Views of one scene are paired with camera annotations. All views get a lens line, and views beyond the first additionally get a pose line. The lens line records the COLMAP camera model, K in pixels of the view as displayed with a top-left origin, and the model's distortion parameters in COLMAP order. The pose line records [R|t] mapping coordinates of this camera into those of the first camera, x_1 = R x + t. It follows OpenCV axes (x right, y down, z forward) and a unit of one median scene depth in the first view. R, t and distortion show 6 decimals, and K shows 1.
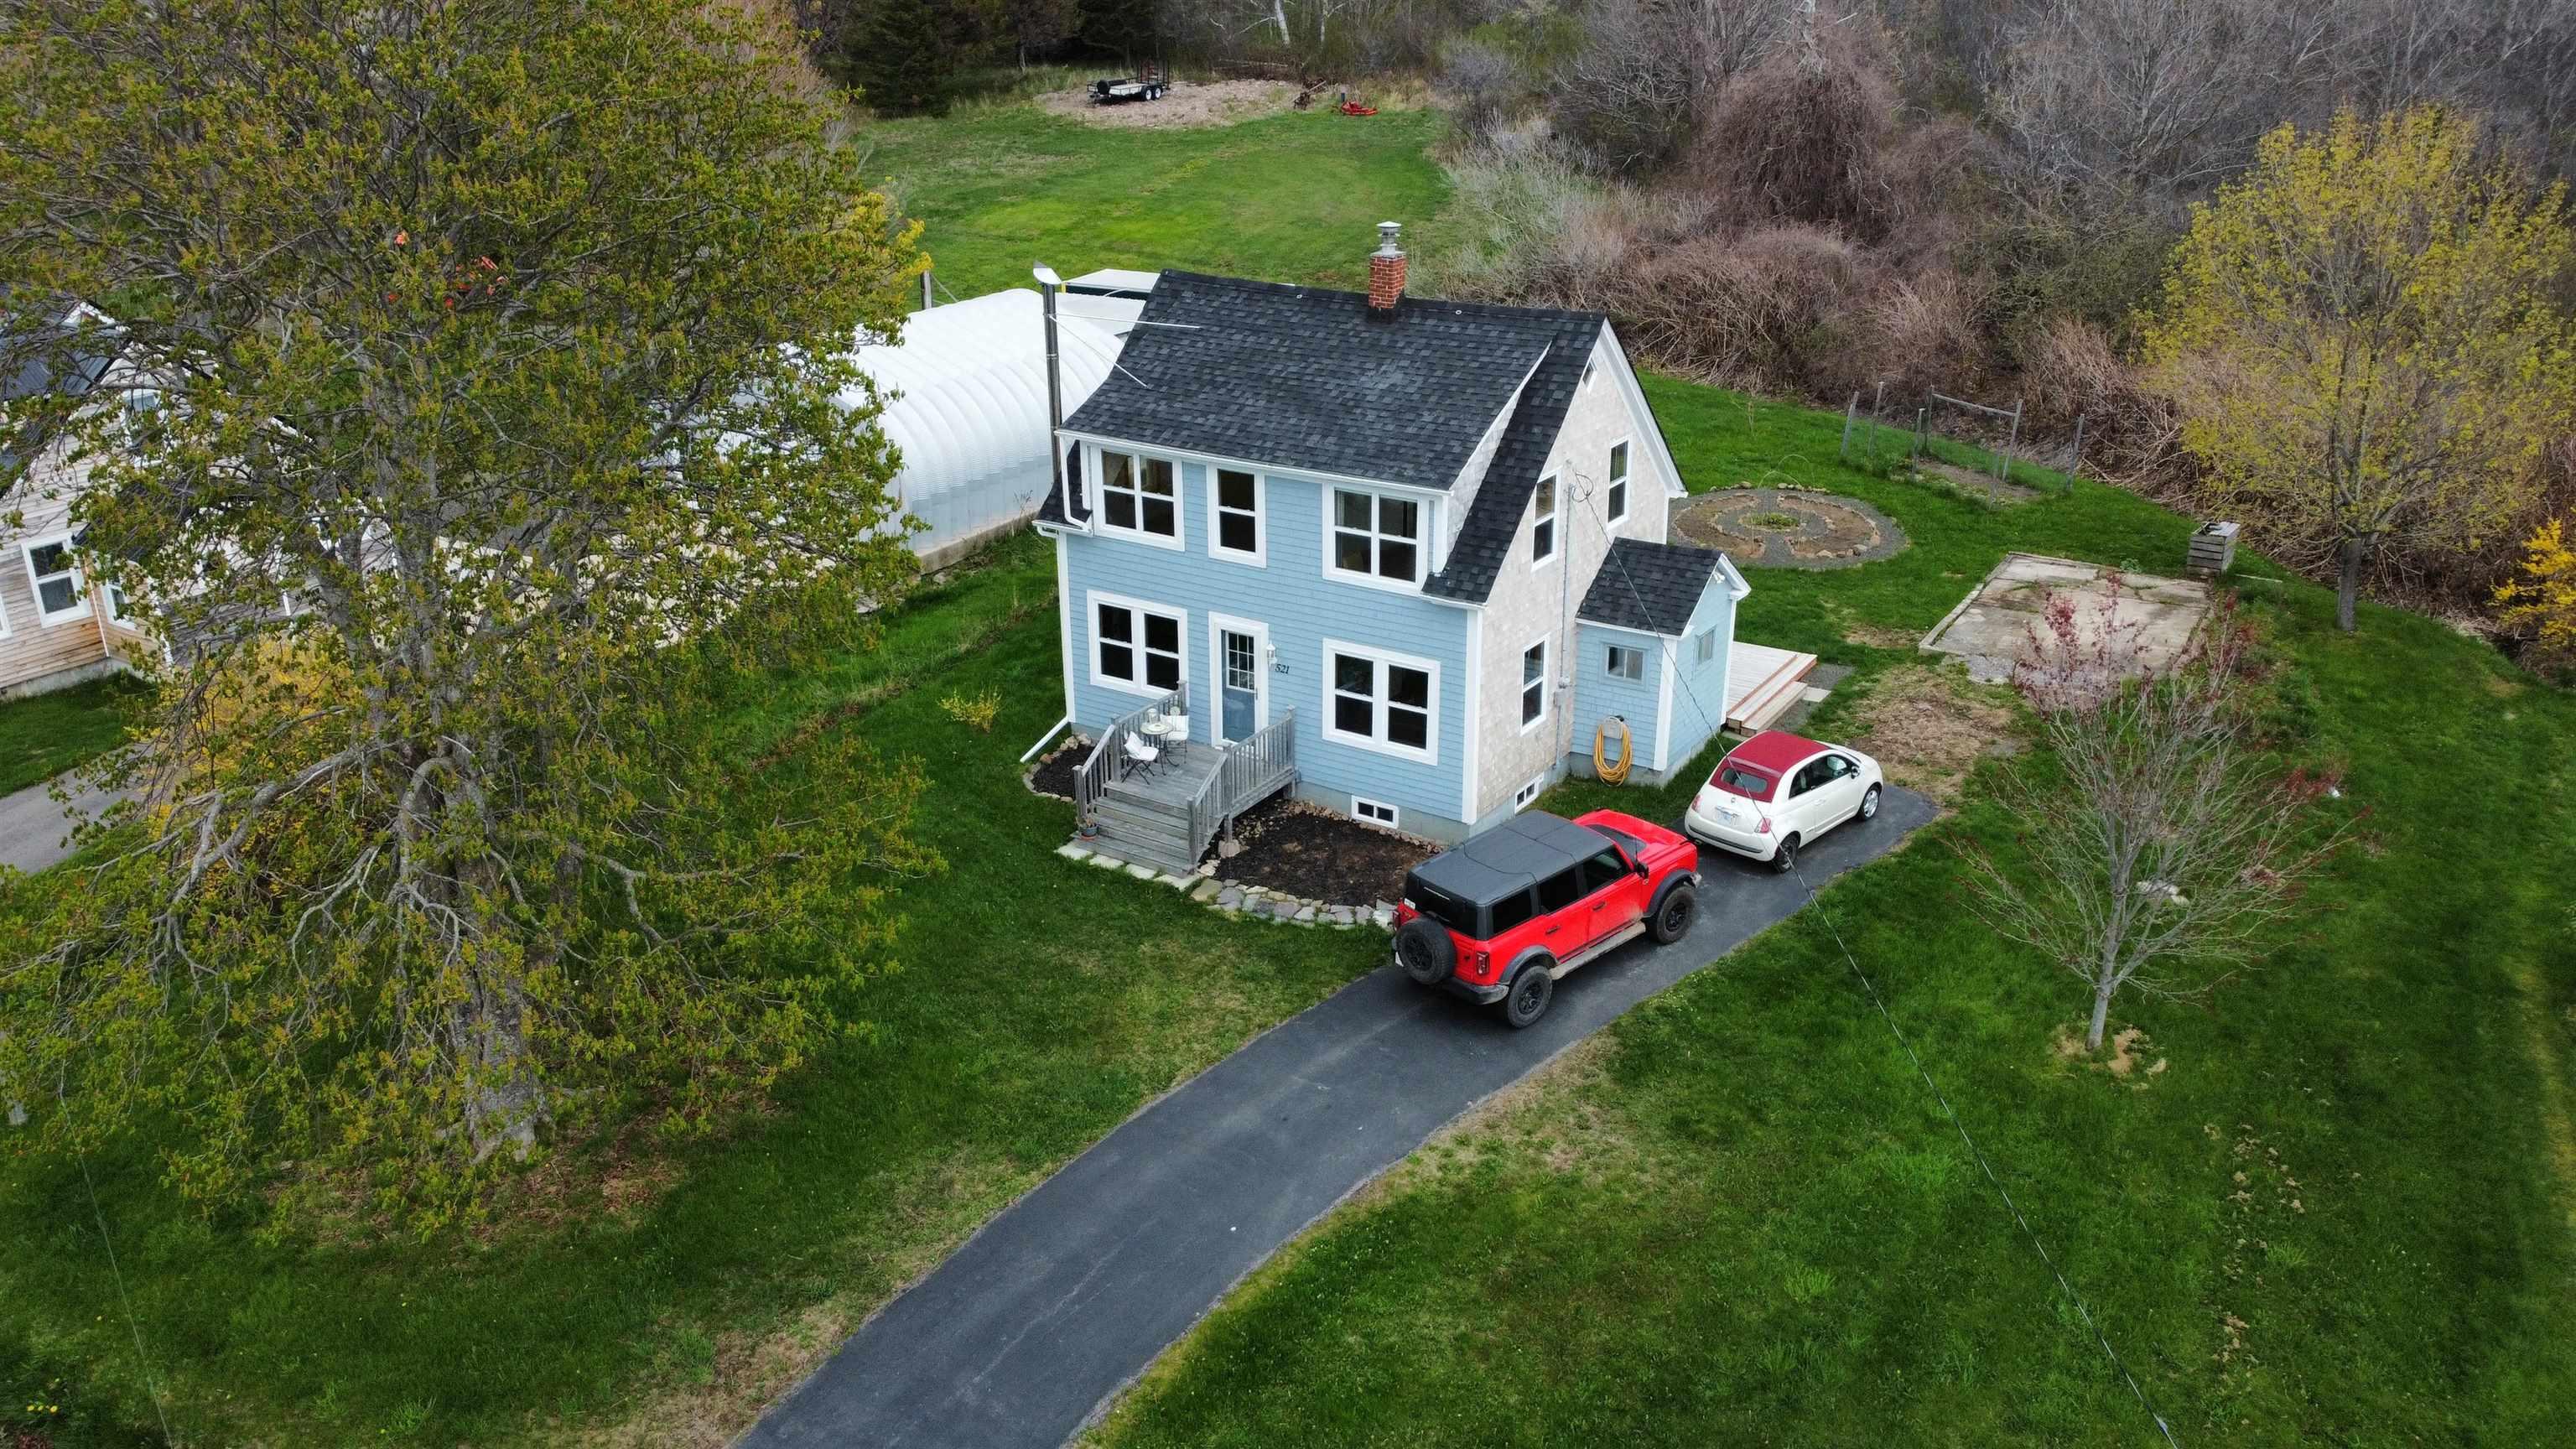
lens RADIAL K [[1930.5, 0, 1282.8], [0, 1930.5, 727.9], [0, 0, 1]] dist [-0.001259, -0.008471]
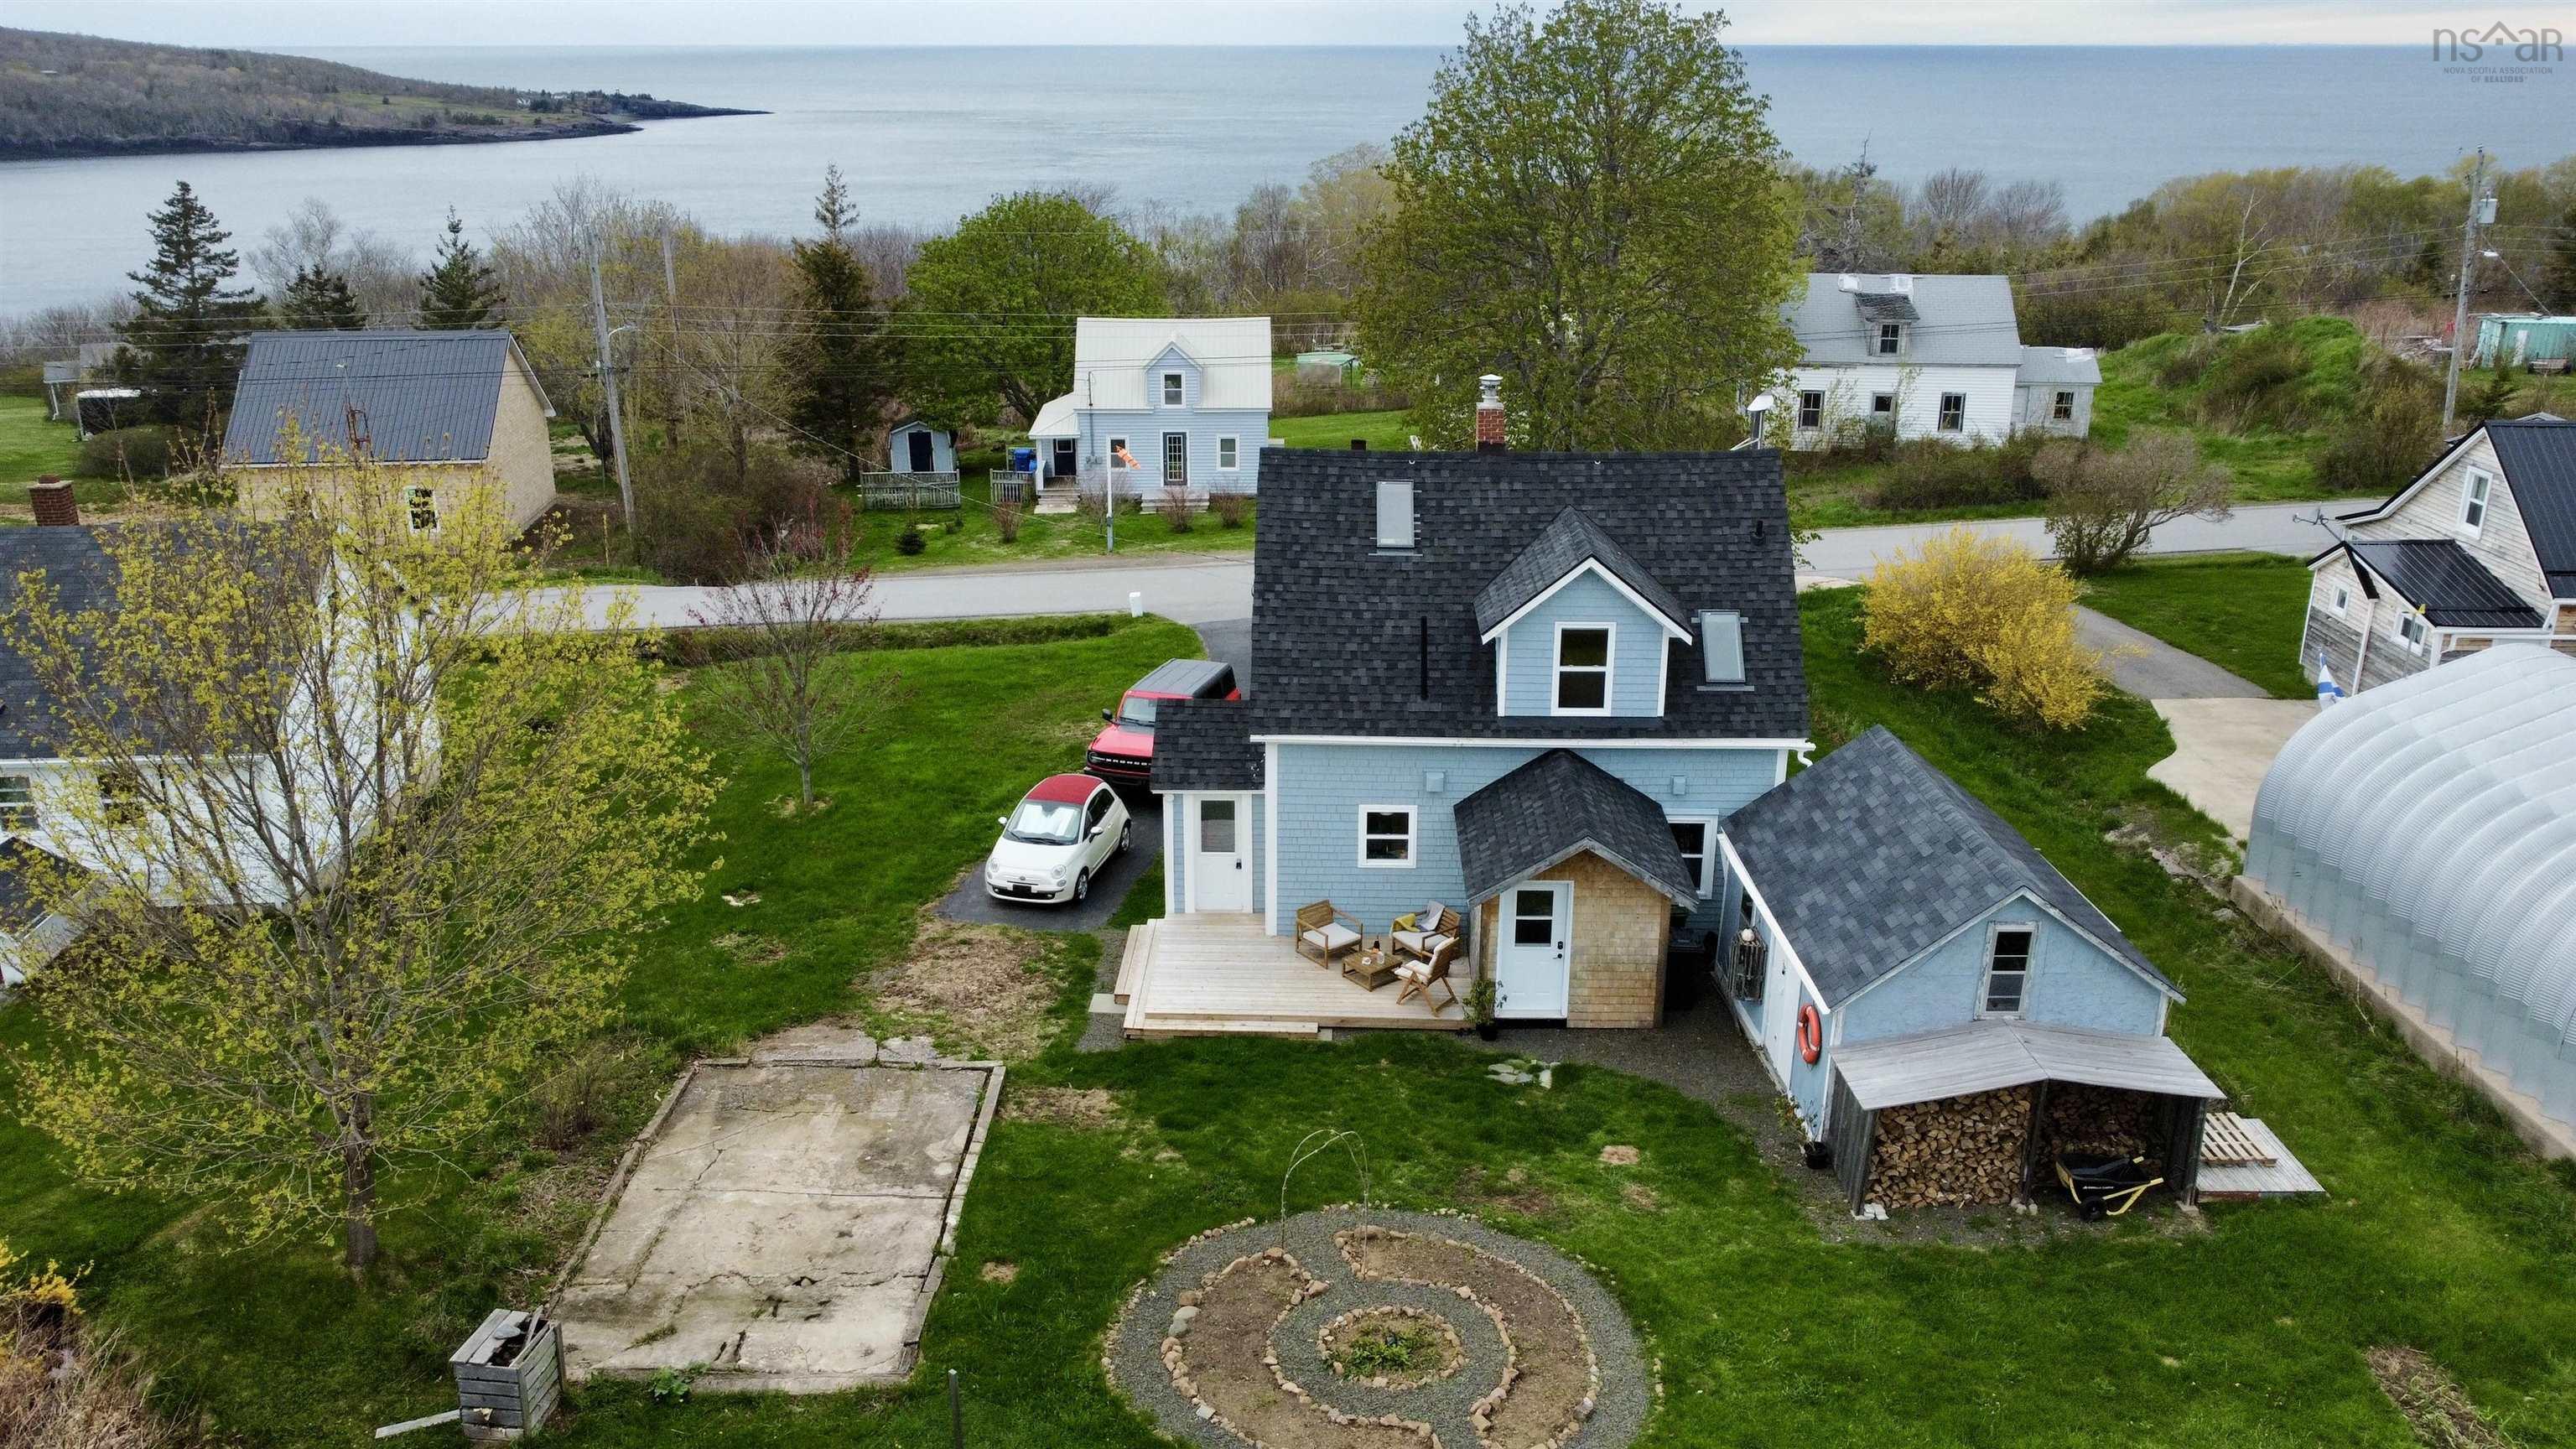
lens RADIAL K [[1930.5, 0, 1276.5], [0, 1930.5, 728.6], [0, 0, 1]] dist [-0.001259, -0.008471]
pose [[-0.849957, 0.180749, -0.494876, 0.695401], [-0.198221, 0.760582, 0.618242, -0.734570], [0.488140, 0.623574, -0.610634, 1.695367]]
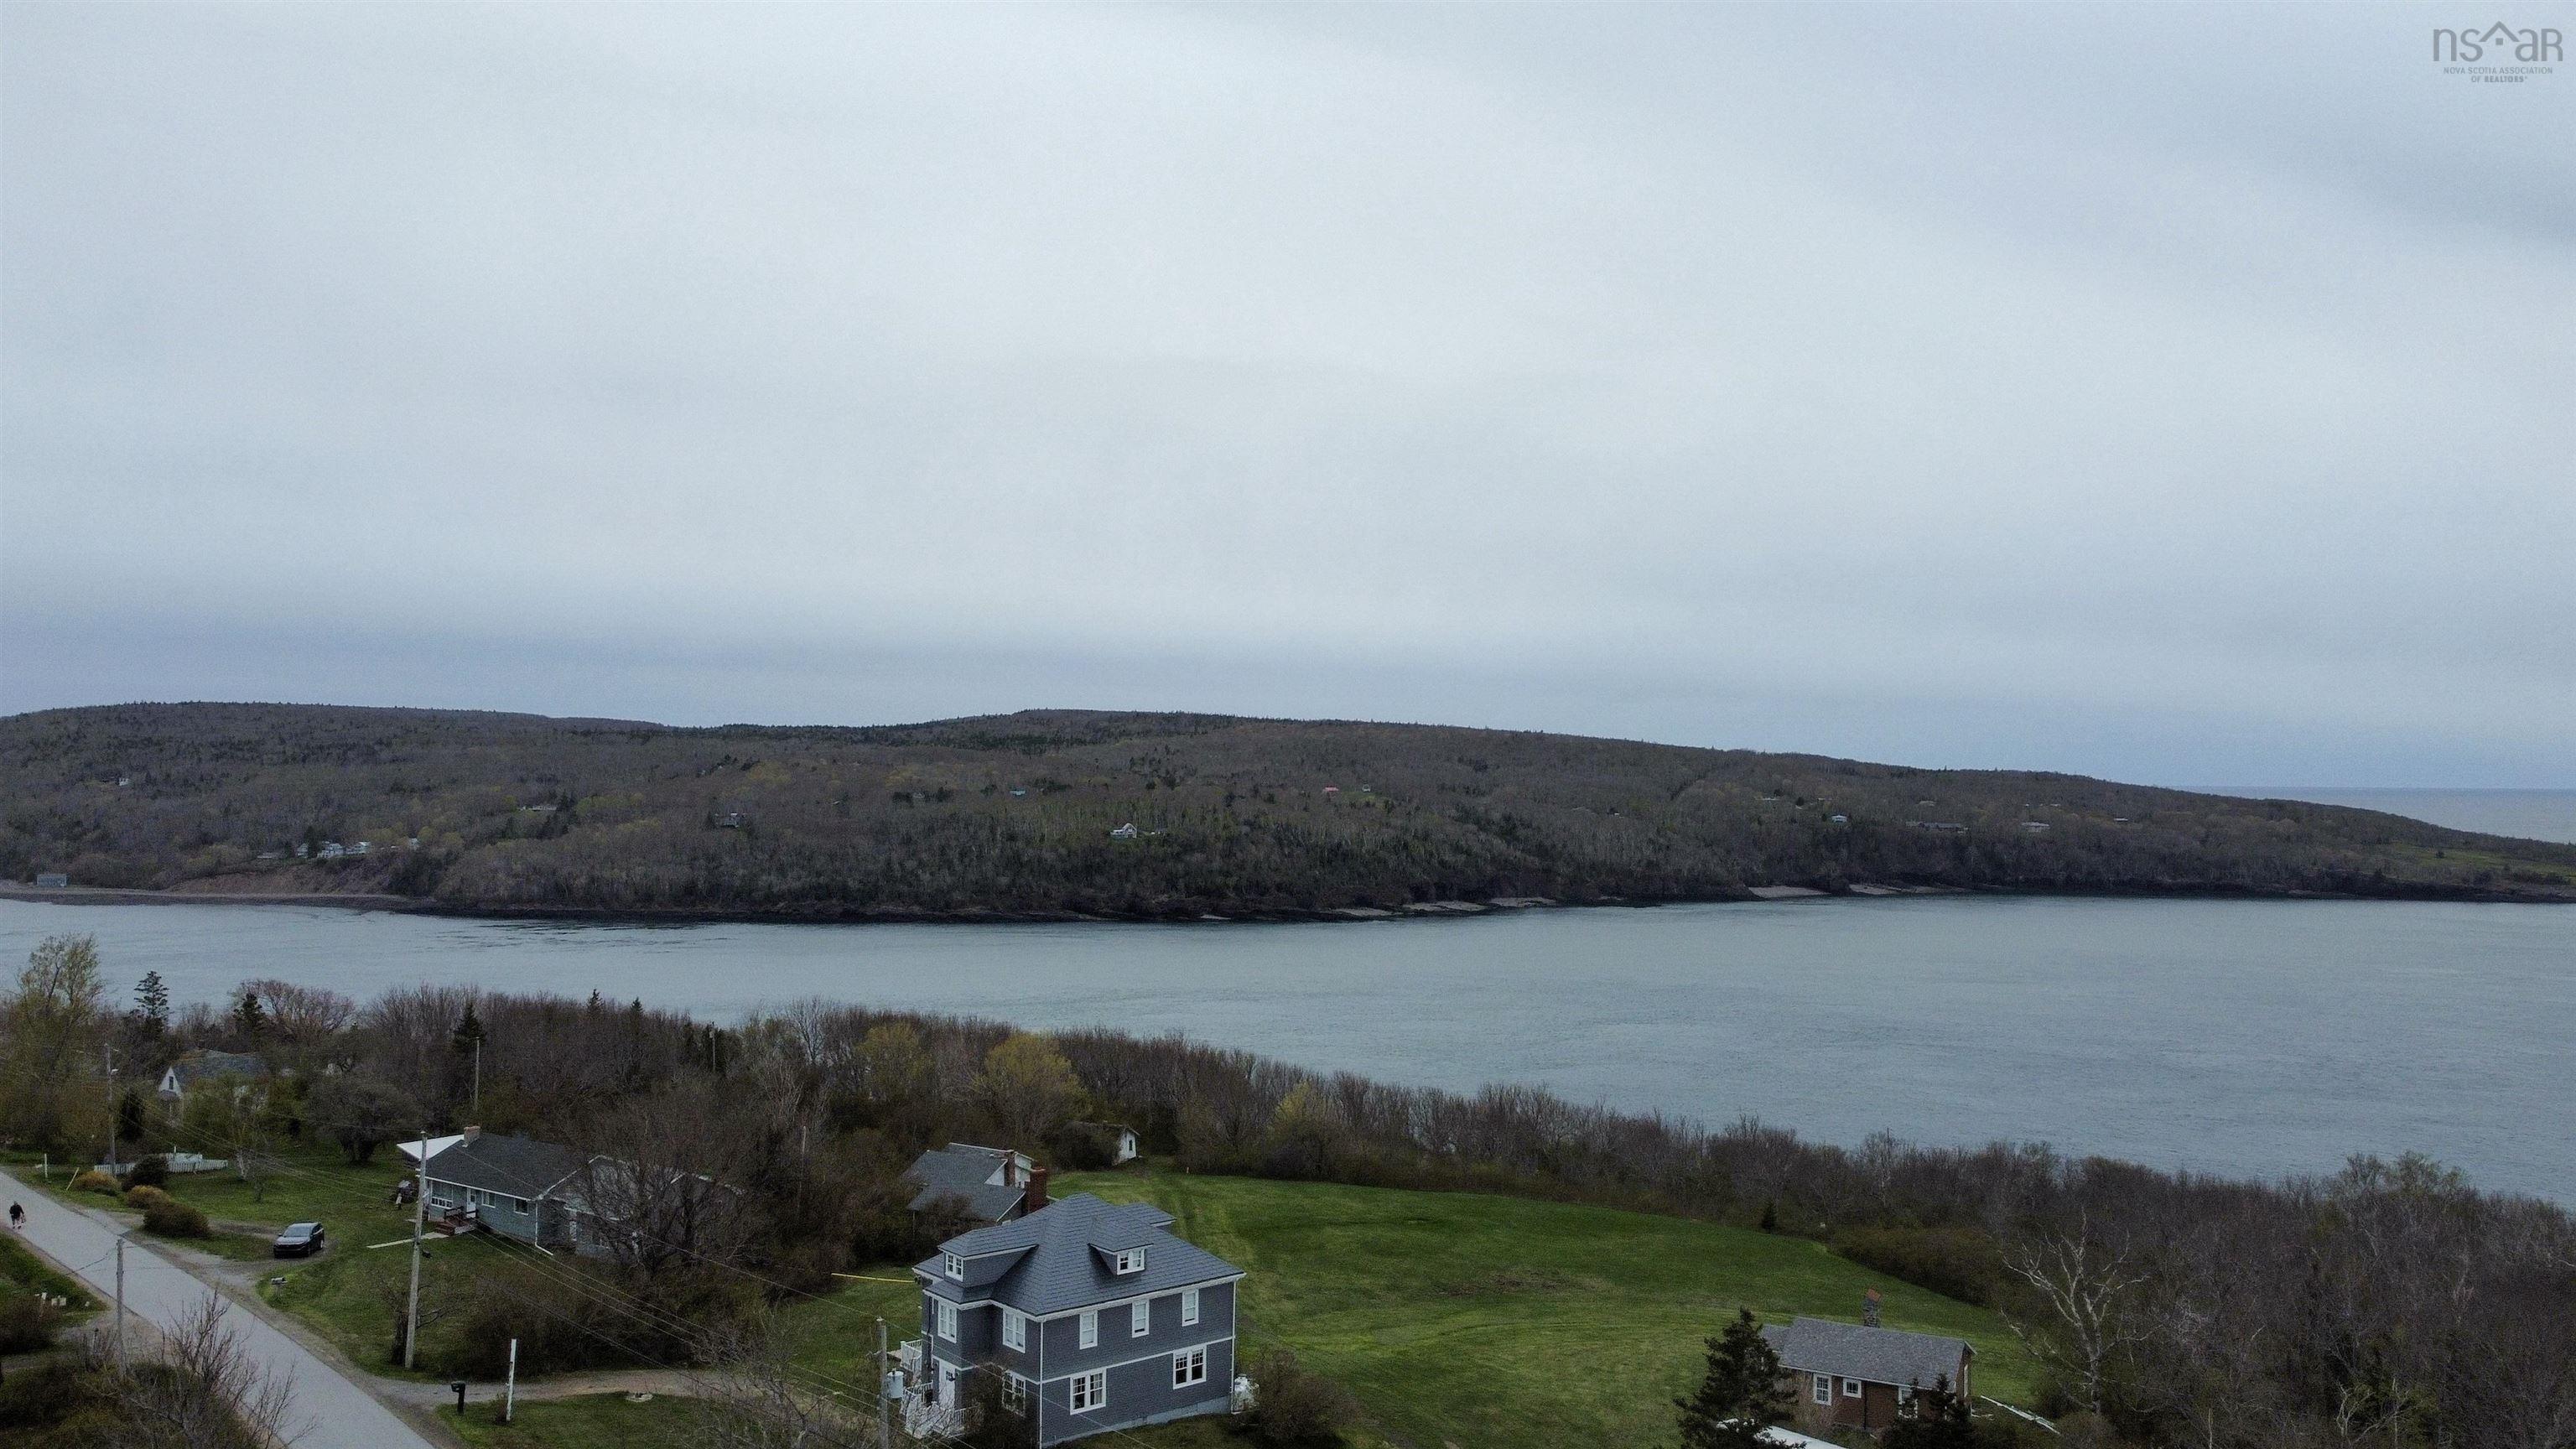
lens RADIAL K [[1930.5, 0, 1293.9], [0, 1930.5, 722.4], [0, 0, 1]] dist [-0.001259, -0.008471]
pose [[-0.920280, 0.009375, 0.391148, 0.128392], [0.147693, 0.934076, 0.325100, -0.815371], [-0.362314, 0.356952, -0.860996, 0.759180]]
